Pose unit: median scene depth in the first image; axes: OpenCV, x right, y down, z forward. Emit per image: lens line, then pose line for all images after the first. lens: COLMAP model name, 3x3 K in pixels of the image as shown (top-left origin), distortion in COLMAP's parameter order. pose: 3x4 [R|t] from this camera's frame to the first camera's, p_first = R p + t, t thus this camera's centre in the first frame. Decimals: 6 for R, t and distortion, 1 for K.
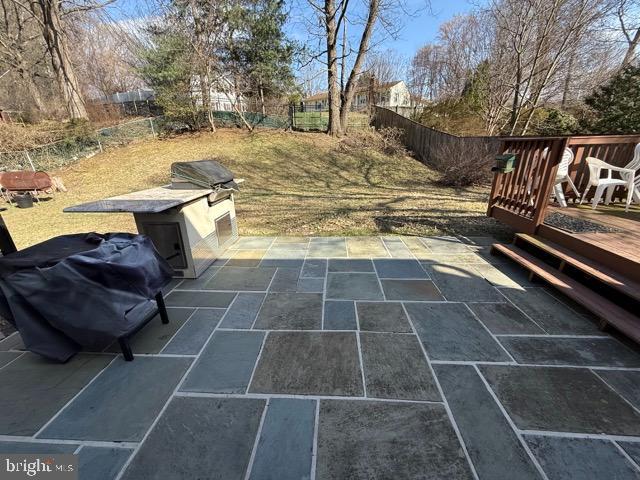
lens RADIAL K [[255.9, 0, 319.3], [0, 255.9, 238.4], [0, 0, 1]] dist [0.000686, 0.000033]
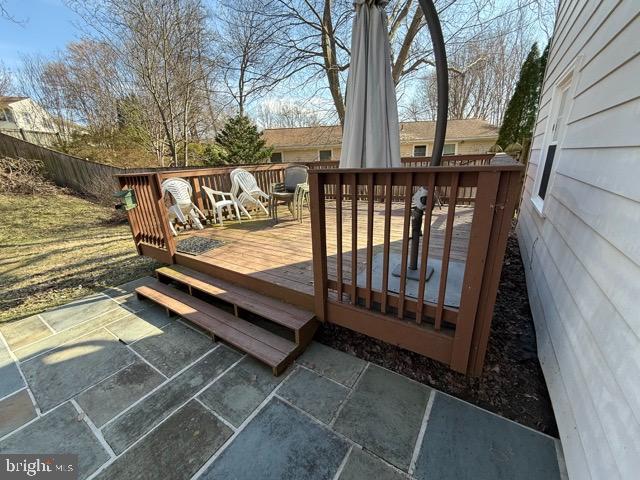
lens RADIAL K [[255.9, 0, 319.3], [0, 255.9, 238.4], [0, 0, 1]] dist [0.000686, 0.000033]
pose [[0.507448, -0.253471, 0.823559, 0.264661], [0.336323, 0.938211, 0.081528, -0.000971], [-0.793337, 0.235611, 0.561342, -0.047856]]
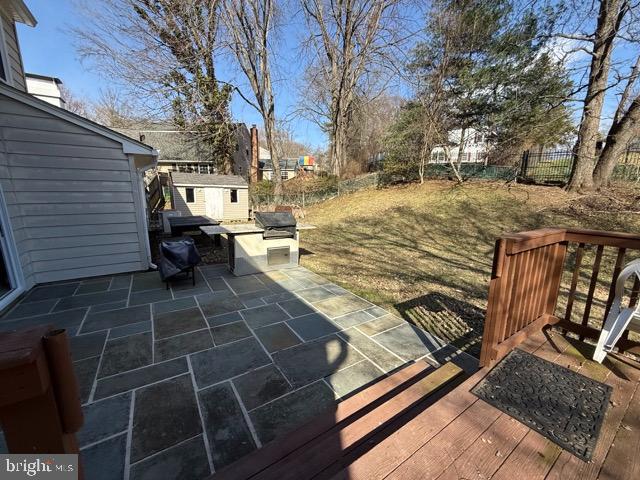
lens RADIAL K [[255.9, 0, 319.3], [0, 255.9, 238.4], [0, 0, 1]] dist [0.000686, 0.000033]
pose [[0.593236, 0.183367, -0.783867, 0.866973], [-0.307185, 0.951598, -0.009876, -0.182566], [0.744115, 0.246651, 0.620851, 0.201239]]
